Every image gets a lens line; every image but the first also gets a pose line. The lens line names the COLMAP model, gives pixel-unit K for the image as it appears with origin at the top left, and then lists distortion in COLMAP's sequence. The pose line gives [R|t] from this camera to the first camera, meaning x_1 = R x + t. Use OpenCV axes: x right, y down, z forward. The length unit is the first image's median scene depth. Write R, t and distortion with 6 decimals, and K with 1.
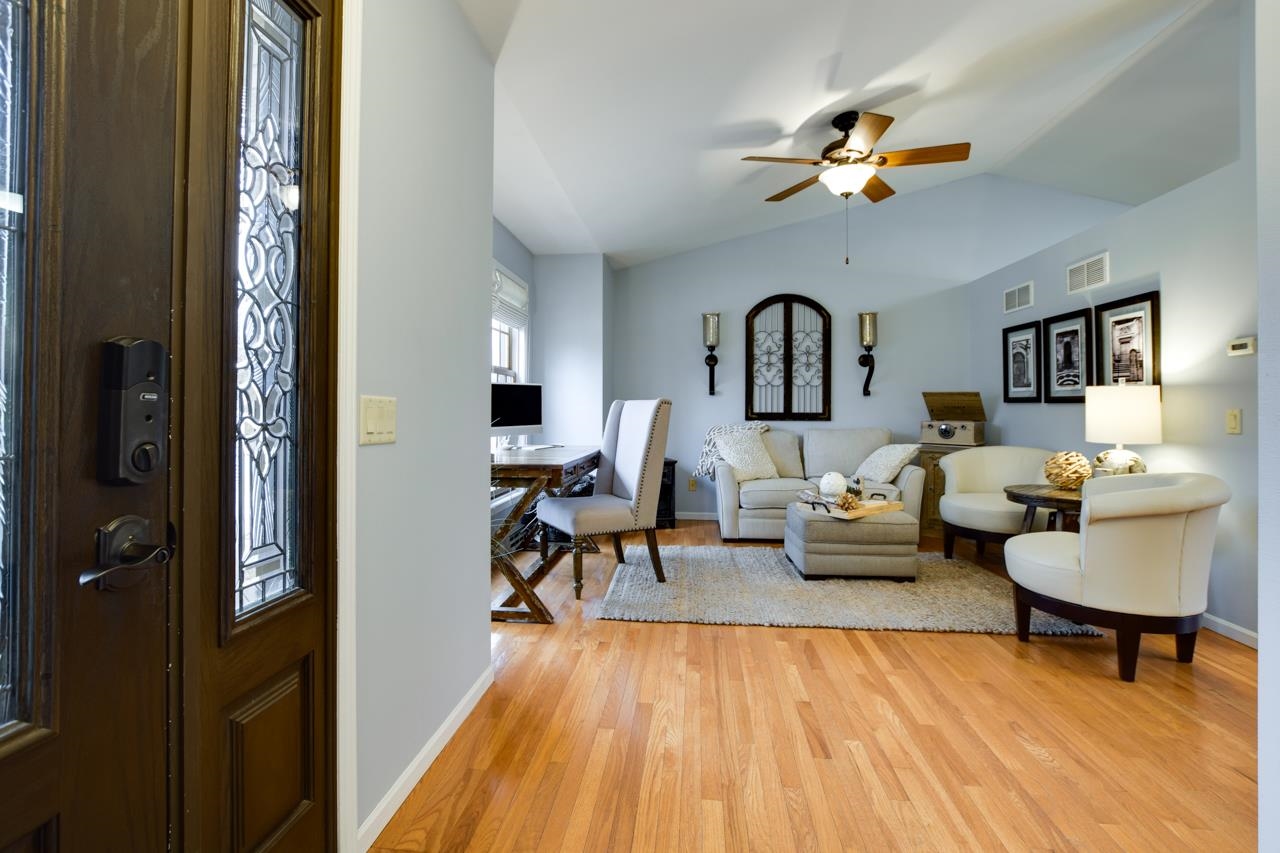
lens RADIAL K [[579.3, 0, 647.4], [0, 579.3, 403.4], [0, 0, 1]] dist [-0.019441, 0.000194]
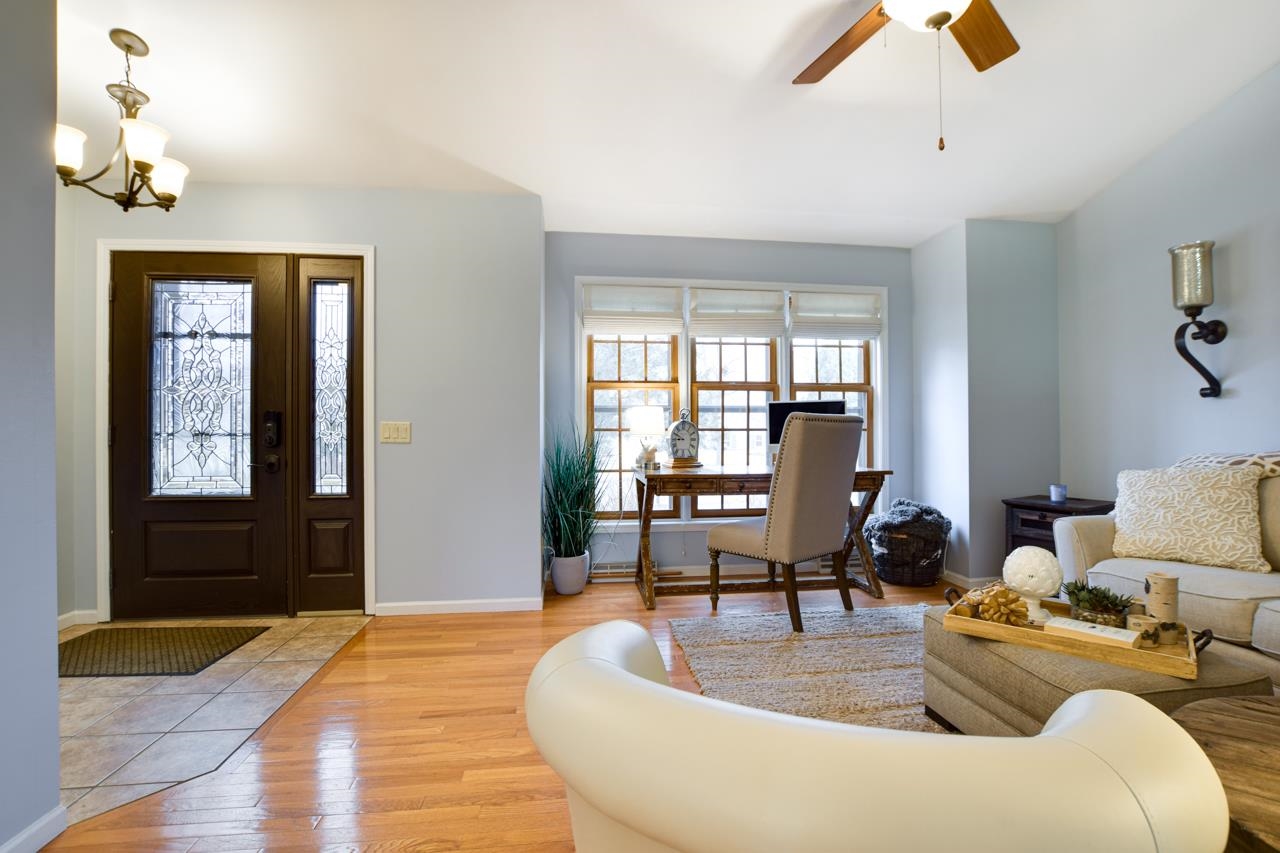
lens RADIAL K [[567.5, 0, 637.8], [0, 567.5, 427.5], [0, 0, 1]] dist [-0.022292, 0.000417]
pose [[0.210839, -0.005737, -0.977504, 0.835240], [0.013830, 0.999900, -0.002886, 0.012824], [0.977423, -0.012911, 0.210897, 0.645331]]
